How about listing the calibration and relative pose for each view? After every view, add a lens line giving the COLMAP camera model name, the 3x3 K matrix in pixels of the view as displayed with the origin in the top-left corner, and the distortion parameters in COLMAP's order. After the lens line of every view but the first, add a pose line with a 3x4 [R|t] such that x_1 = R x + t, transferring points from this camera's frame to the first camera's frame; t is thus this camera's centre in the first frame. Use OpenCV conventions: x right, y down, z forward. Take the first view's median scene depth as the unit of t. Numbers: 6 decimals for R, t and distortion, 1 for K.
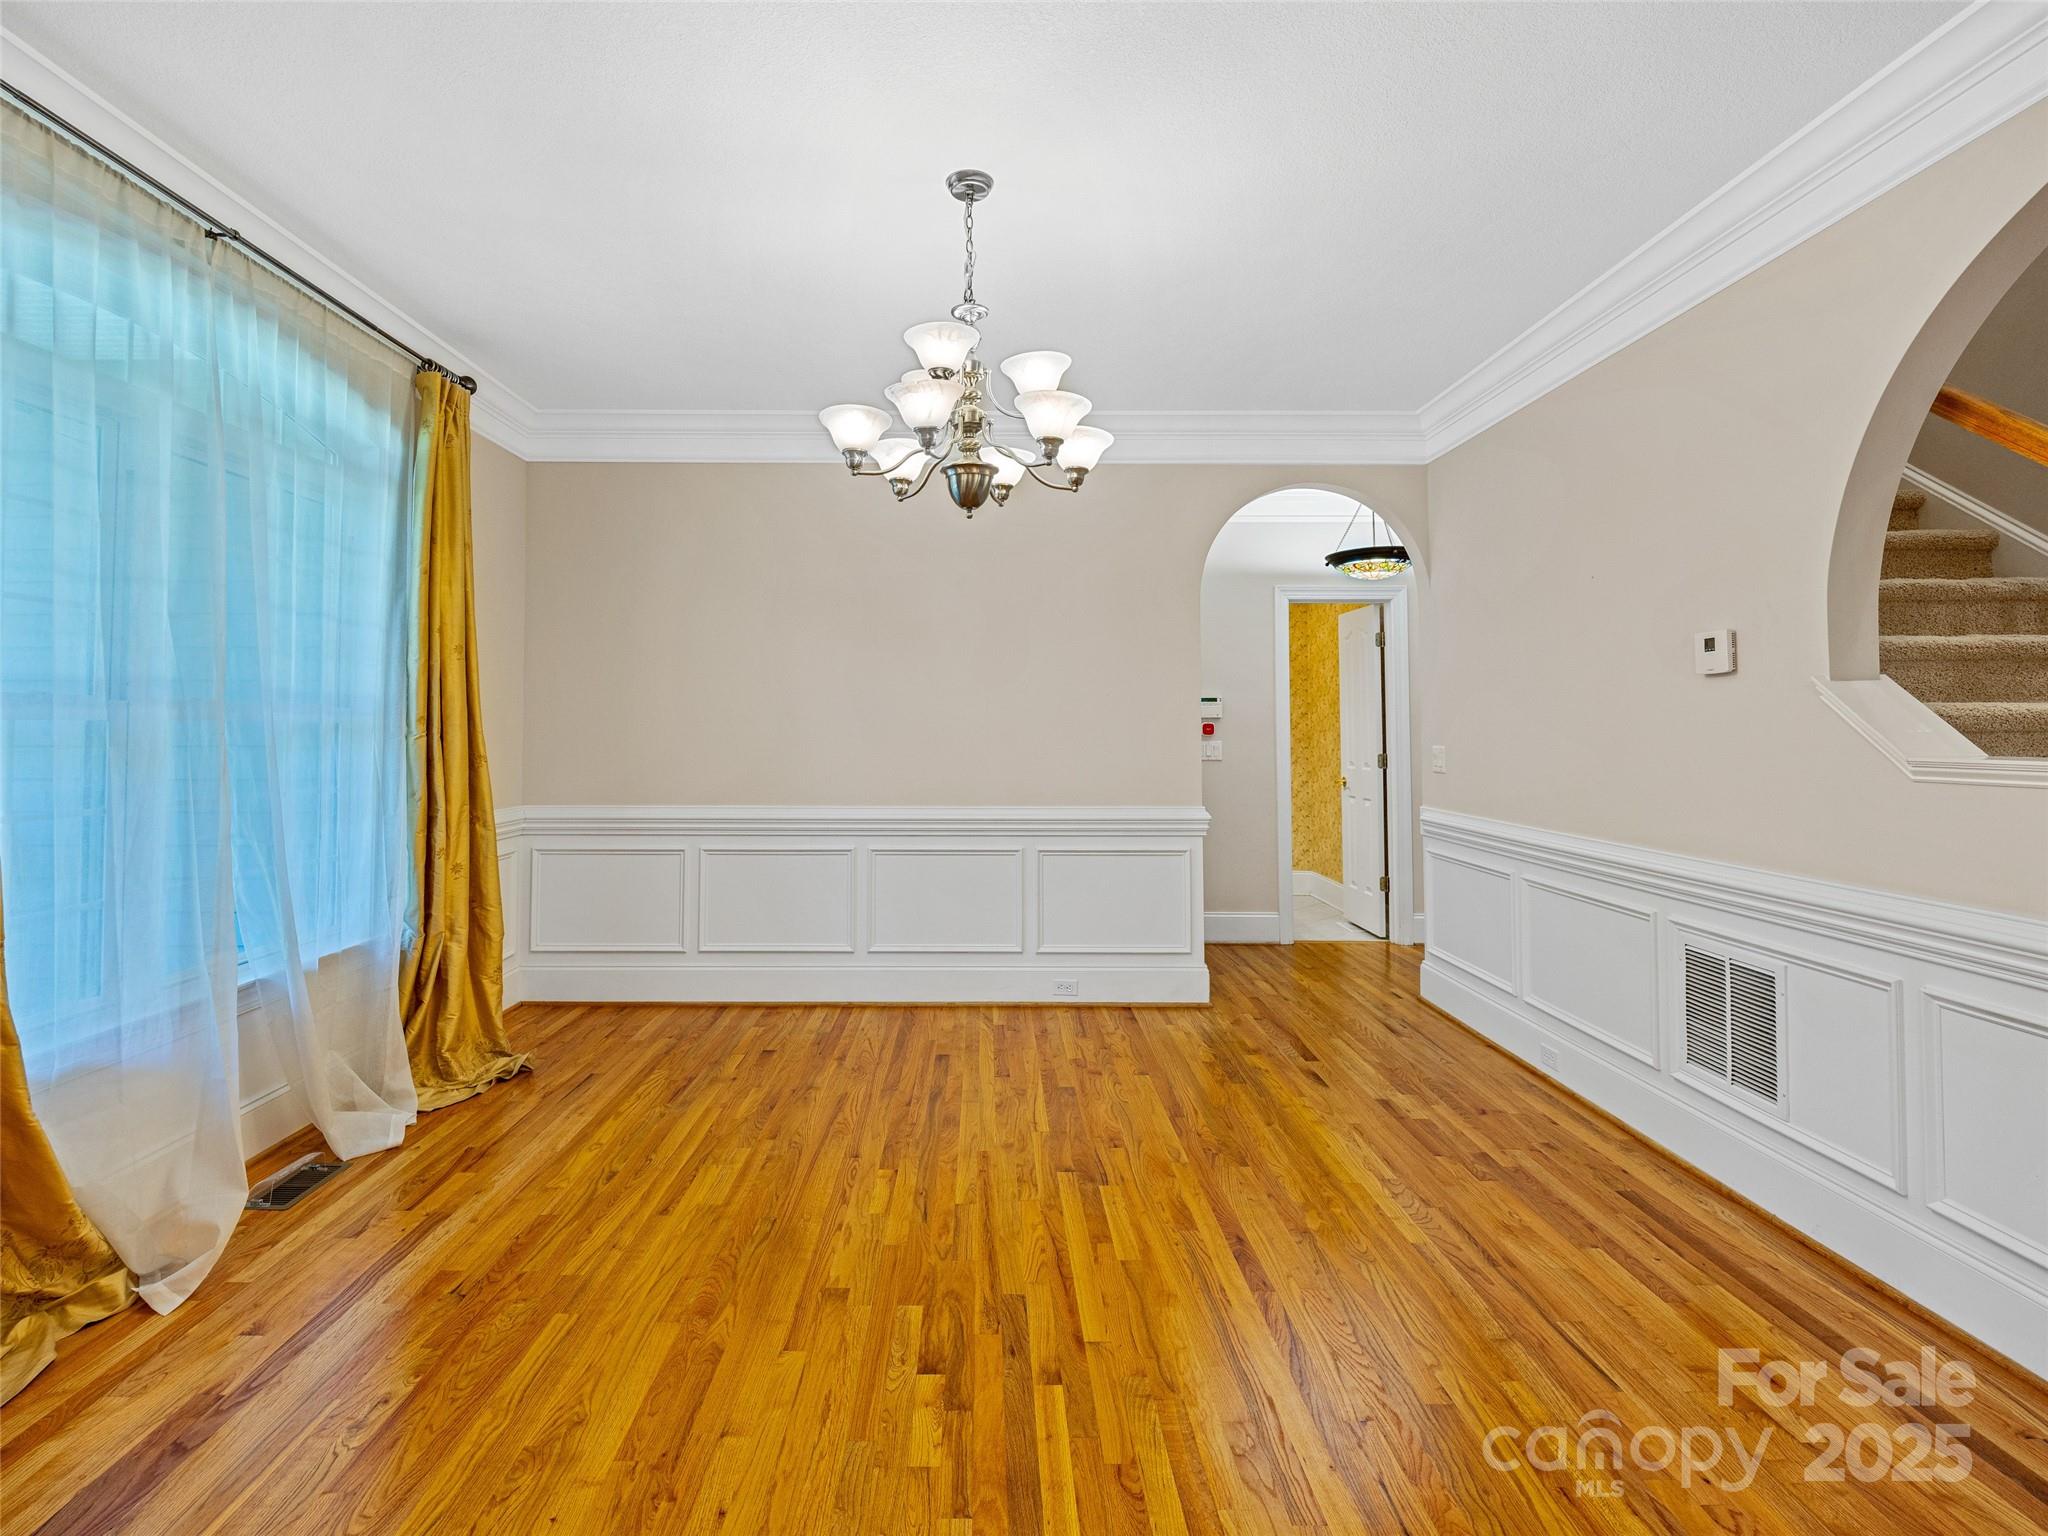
lens RADIAL K [[1000.9, 0, 996.0], [0, 1000.9, 694.8], [0, 0, 1]] dist [-0.001441, -0.001391]
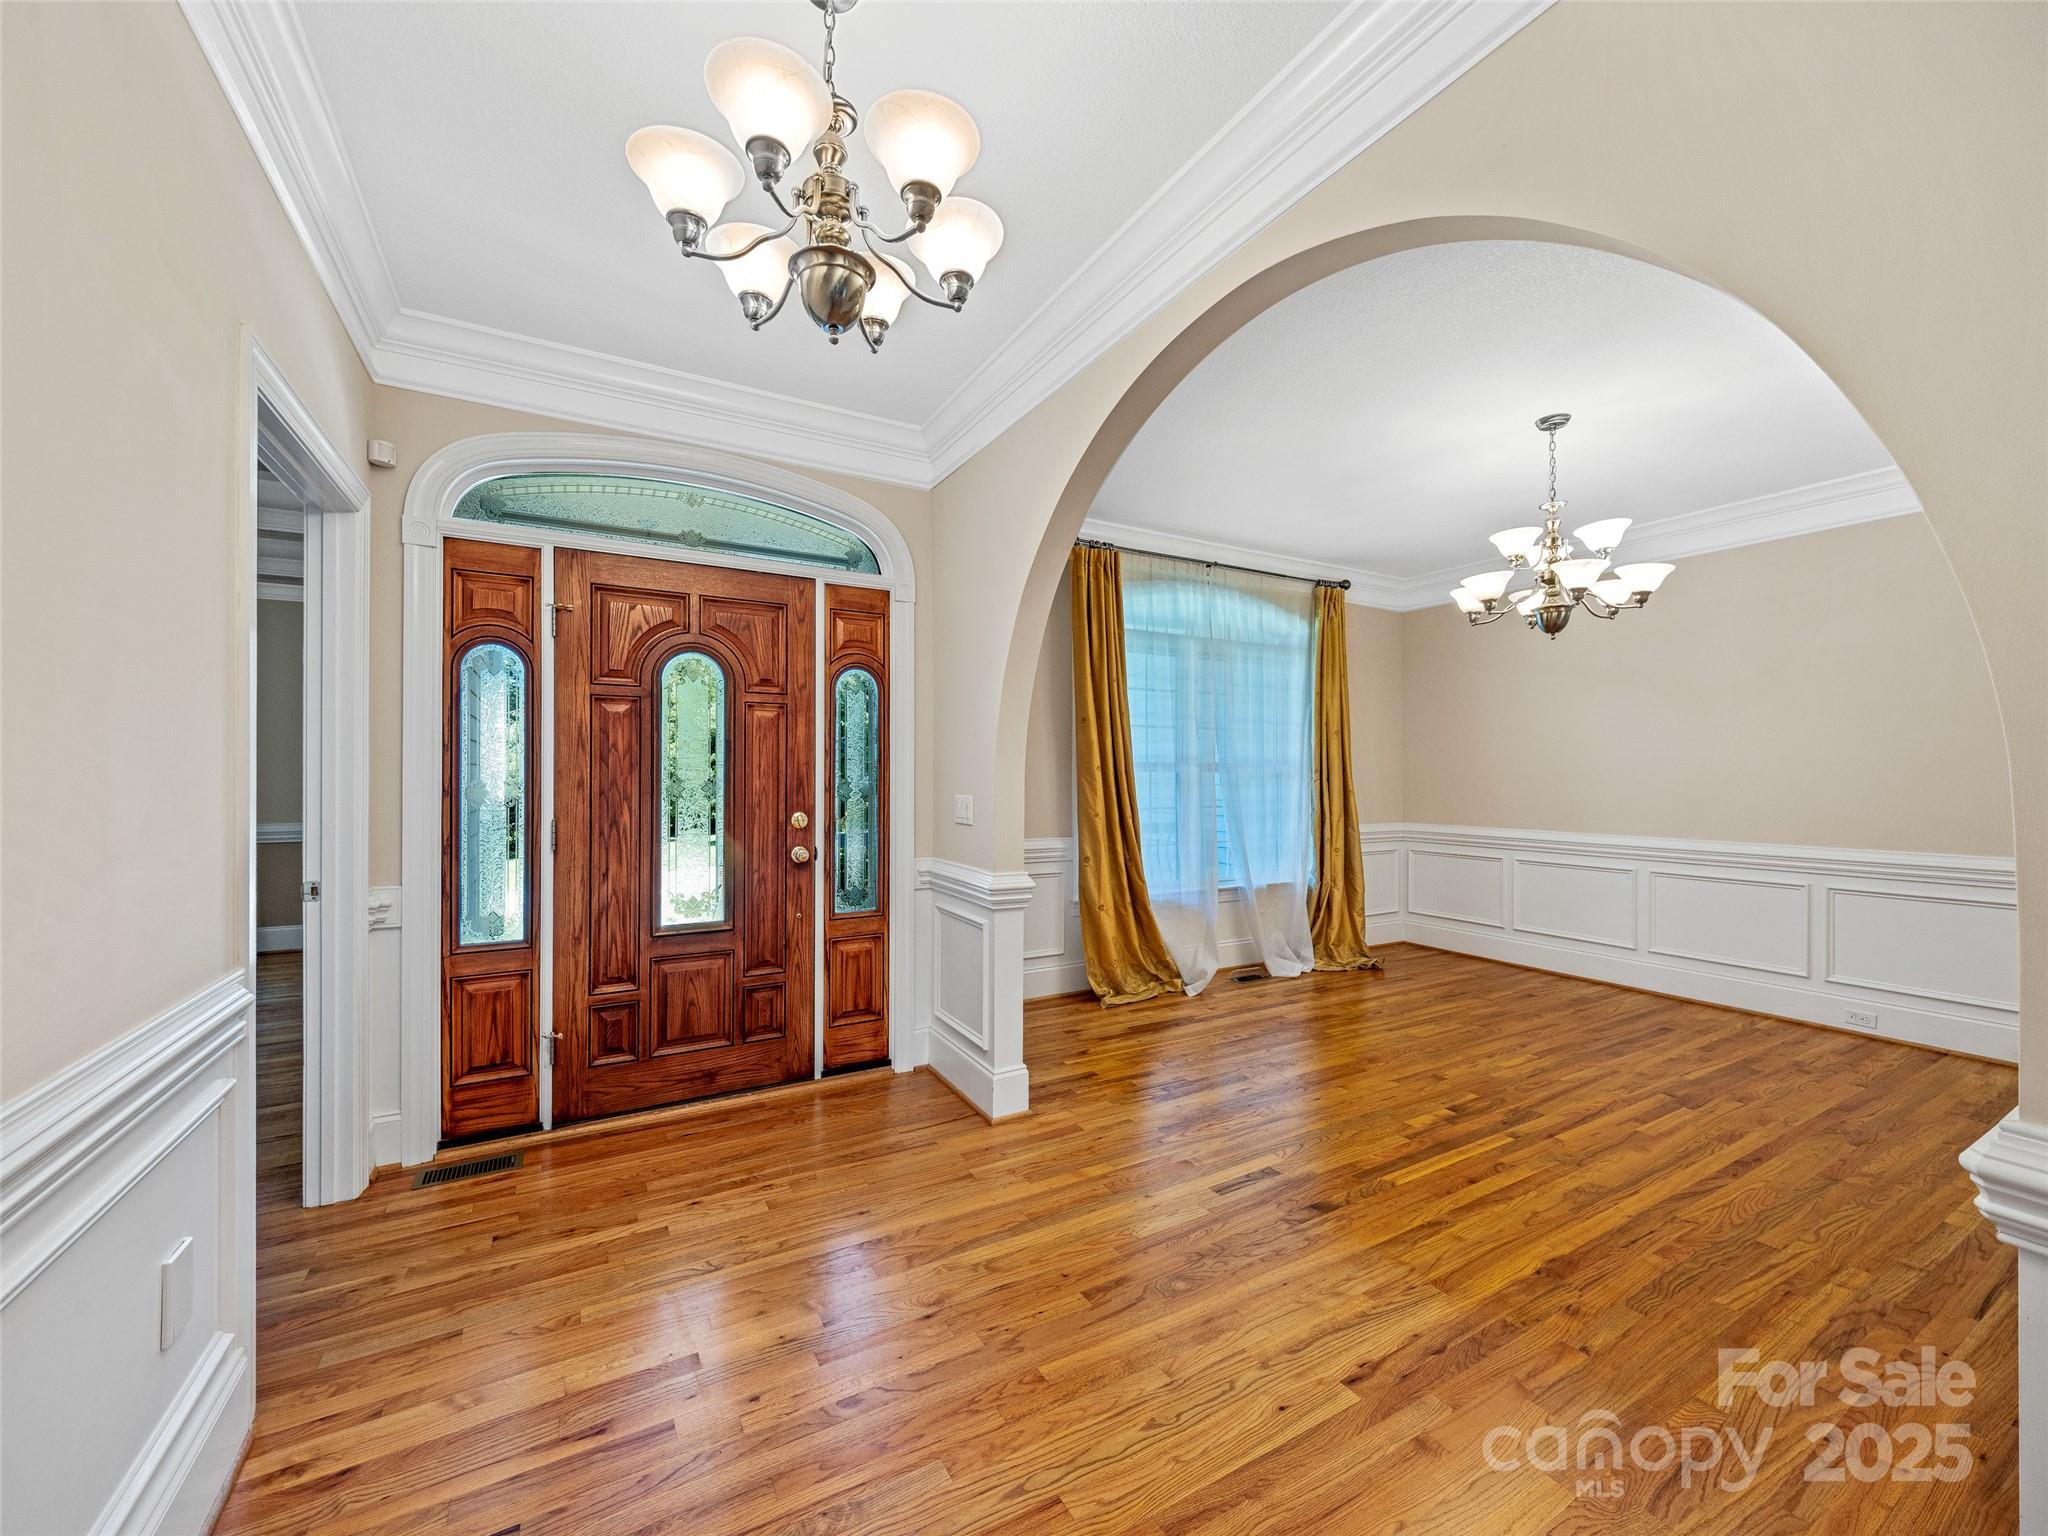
lens RADIAL K [[798.3, 0, 1023.9], [0, 798.3, 767.8], [0, 0, 1]] dist [0.000066, 0.000005]
pose [[0.497218, -0.006959, -0.867598, 0.533529], [0.026264, 0.999630, 0.007033, -0.007299], [0.867228, -0.026283, 0.497217, -0.282259]]
